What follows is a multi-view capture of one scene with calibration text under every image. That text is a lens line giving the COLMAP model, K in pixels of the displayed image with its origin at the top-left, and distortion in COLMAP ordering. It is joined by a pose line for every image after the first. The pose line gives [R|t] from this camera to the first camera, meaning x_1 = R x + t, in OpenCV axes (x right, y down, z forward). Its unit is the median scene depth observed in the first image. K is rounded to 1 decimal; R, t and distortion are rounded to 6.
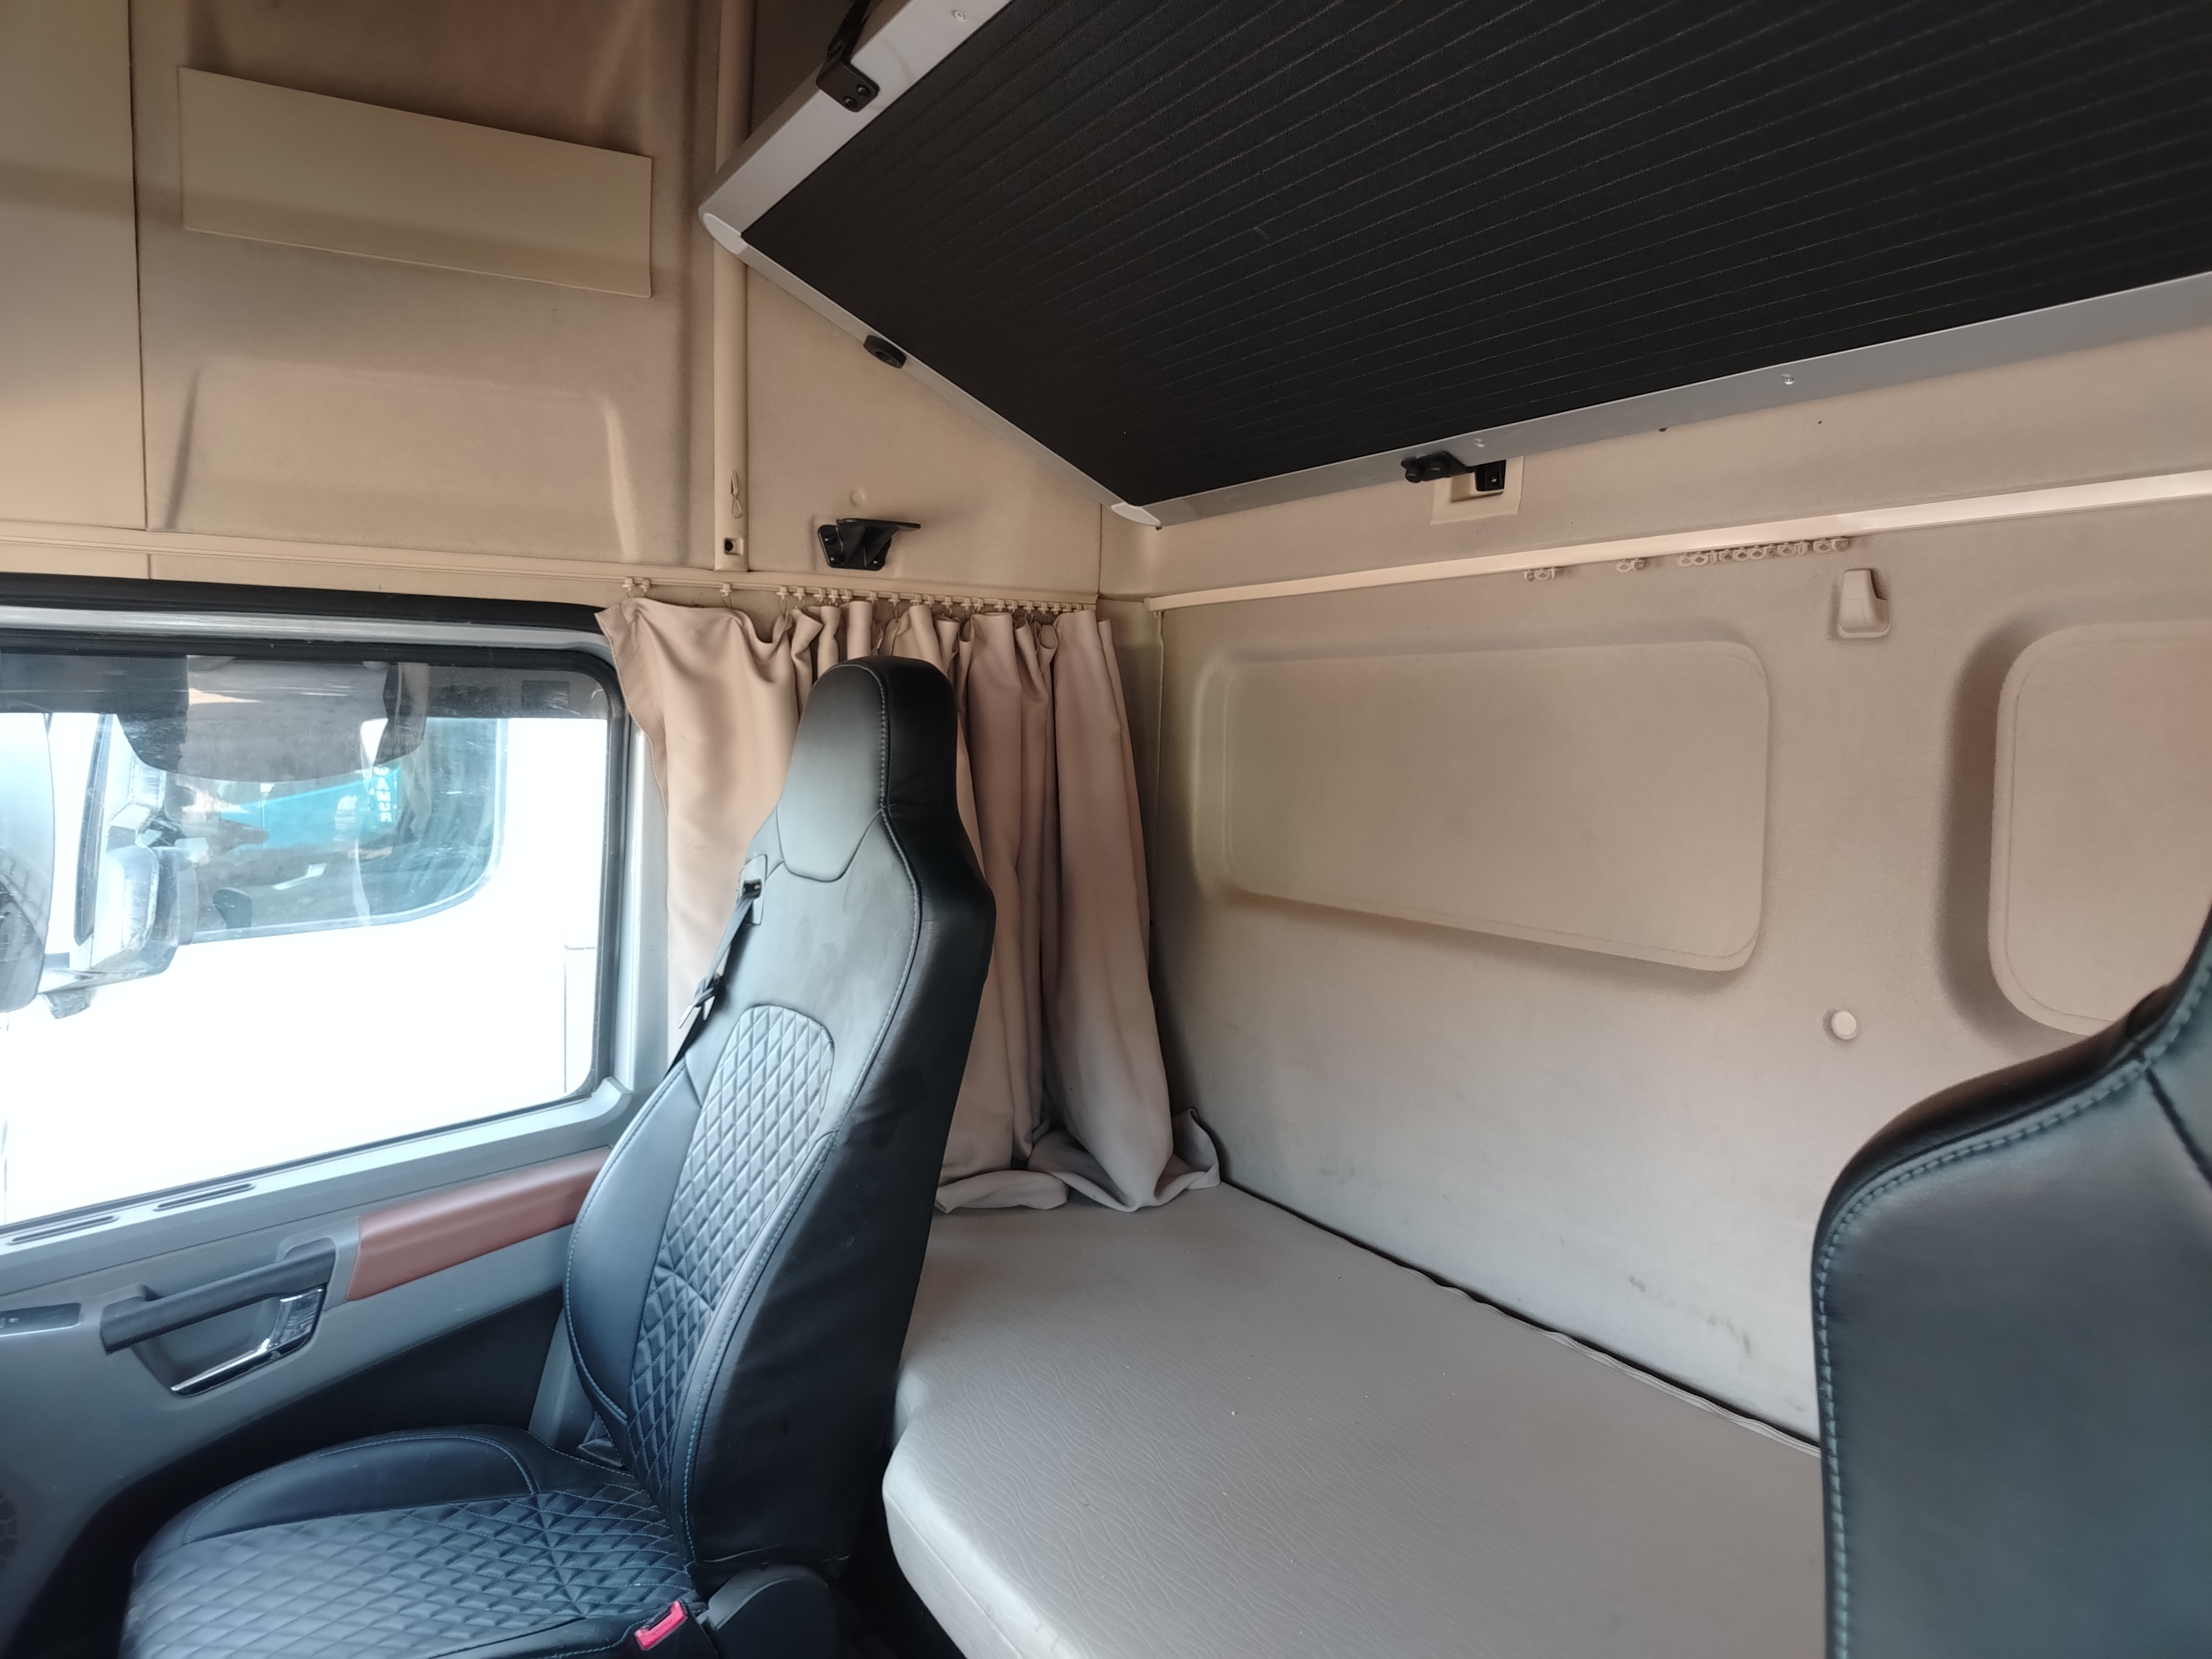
lens RADIAL K [[1514.9, 0, 1085.9], [0, 1514.9, 833.2], [0, 0, 1]] dist [-0.008239, 0.001882]
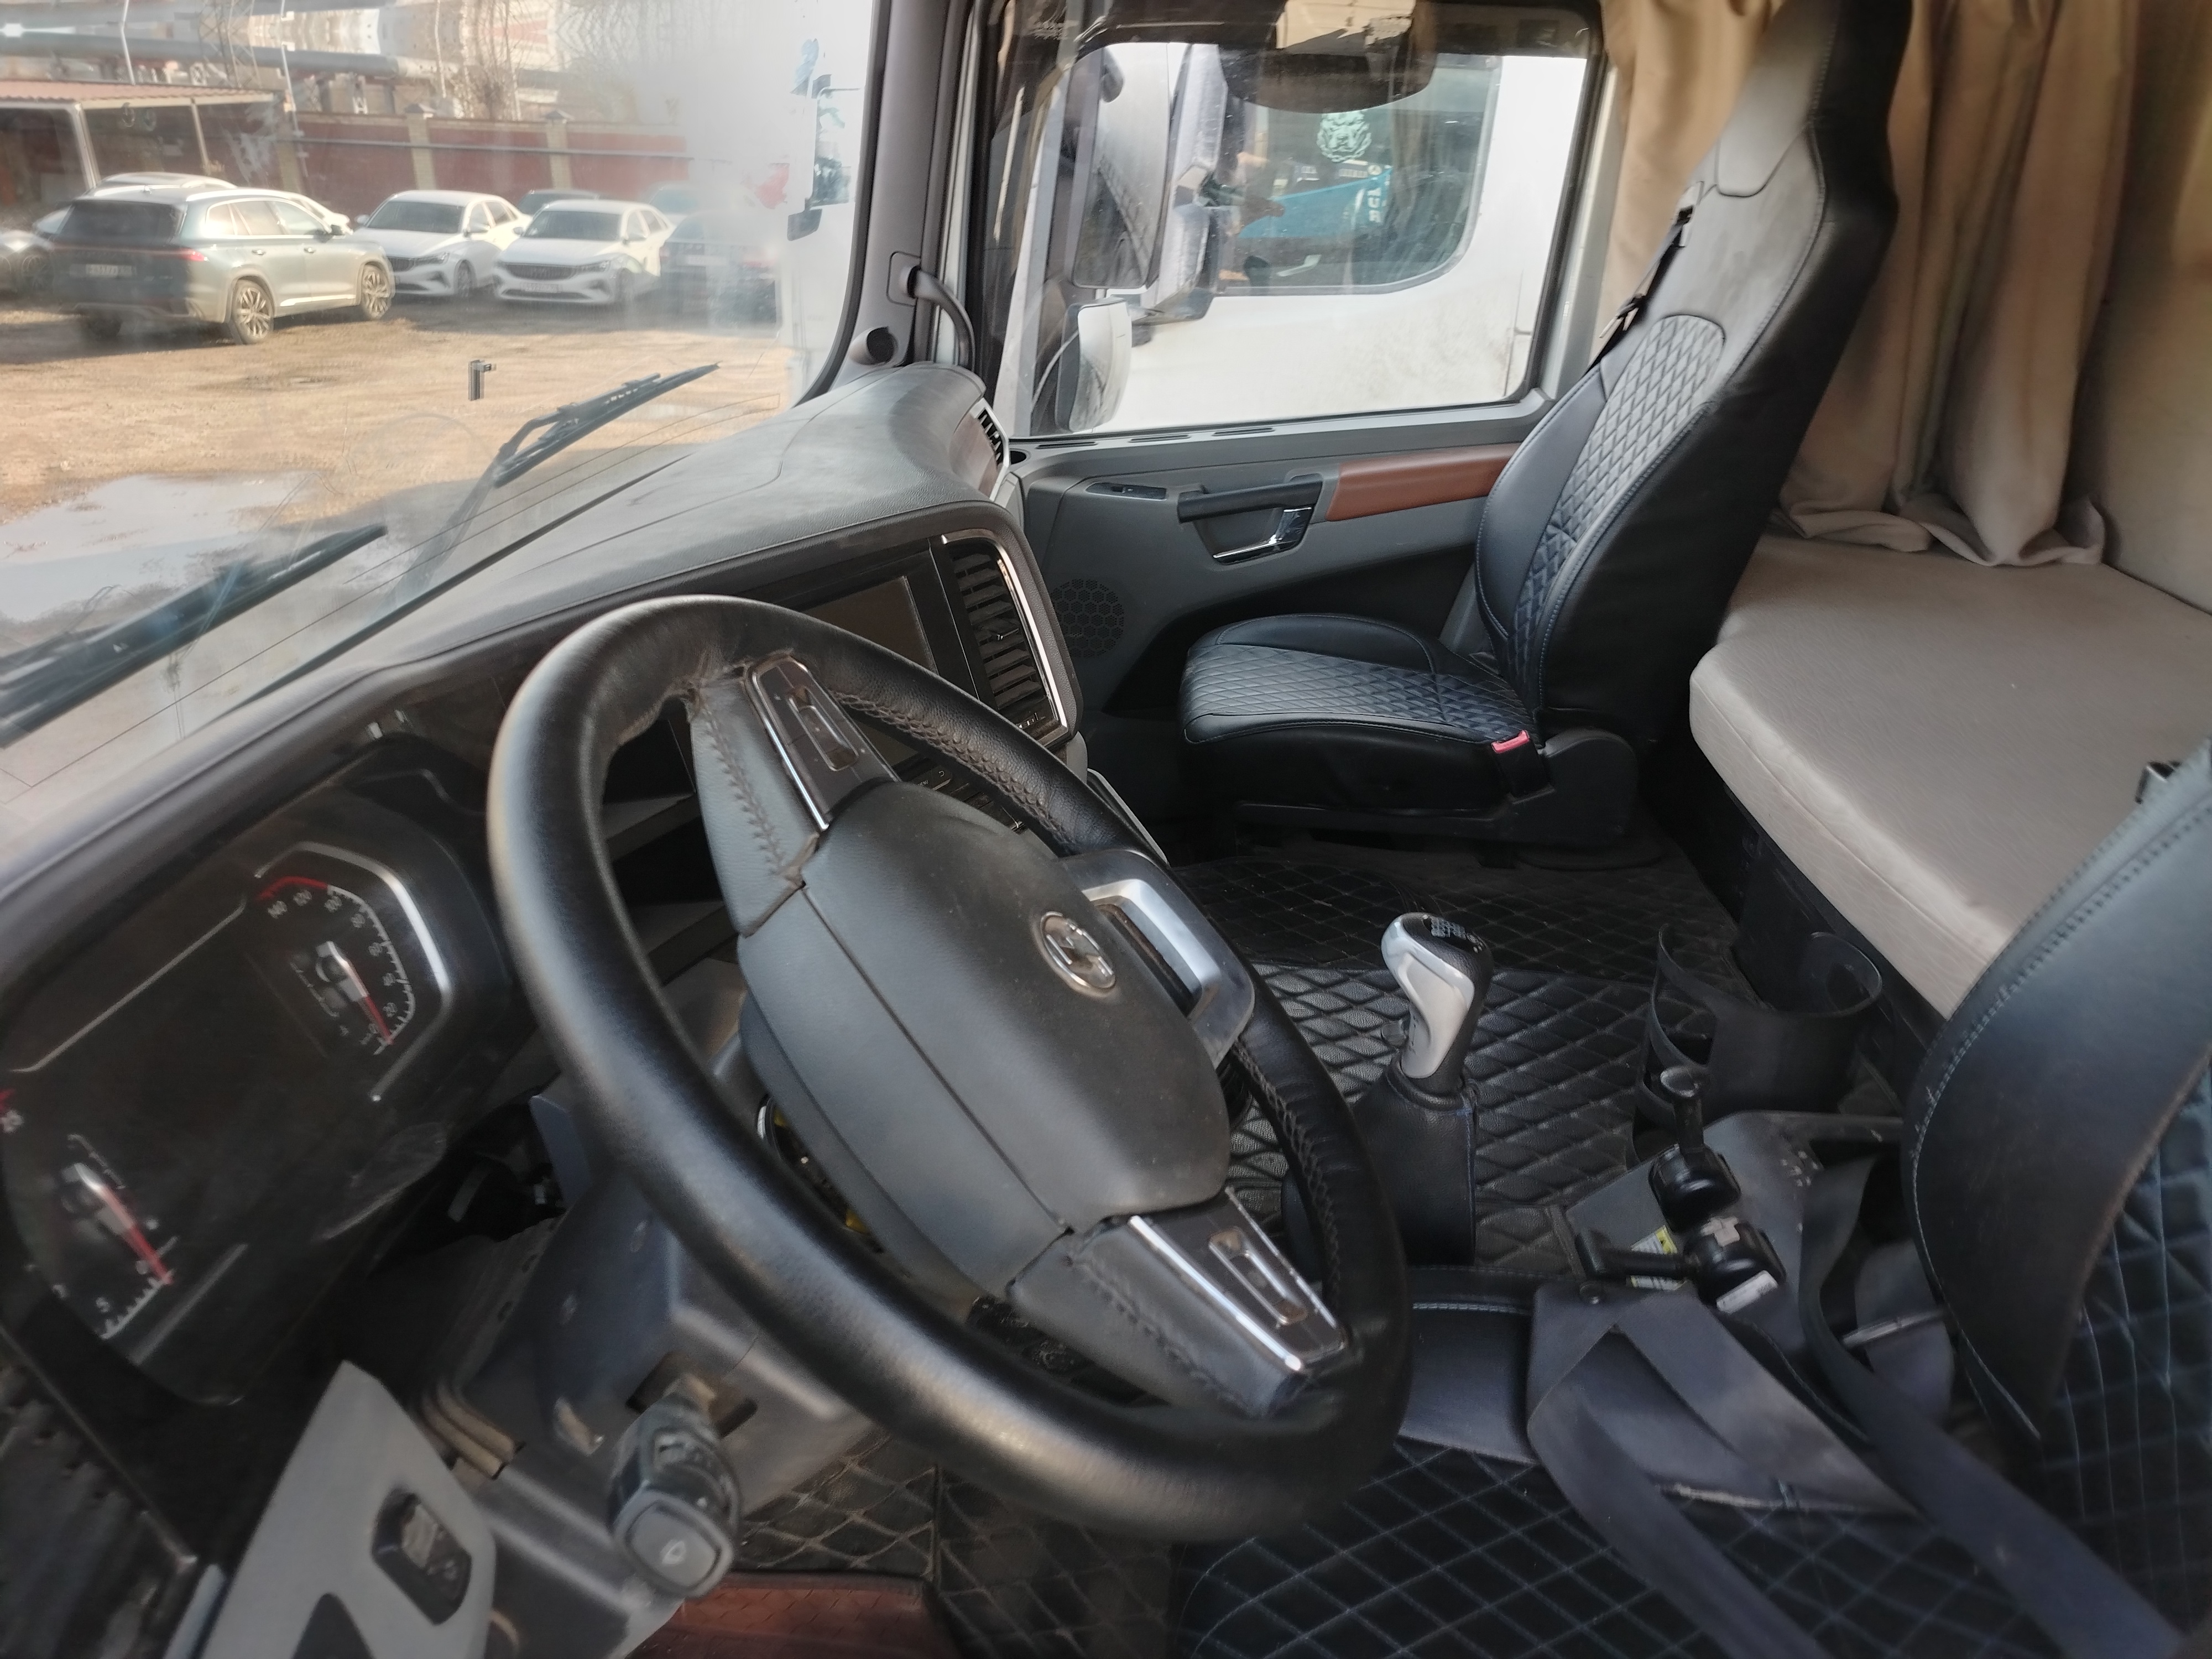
lens RADIAL K [[1514.9, 0, 1085.9], [0, 1514.9, 833.2], [0, 0, 1]] dist [-0.008239, 0.001882]
pose [[0.823427, 0.247019, -0.510833, 0.111198], [-0.058245, 0.932309, 0.356943, 0.094616], [0.564425, -0.264163, 0.782075, -0.289952]]
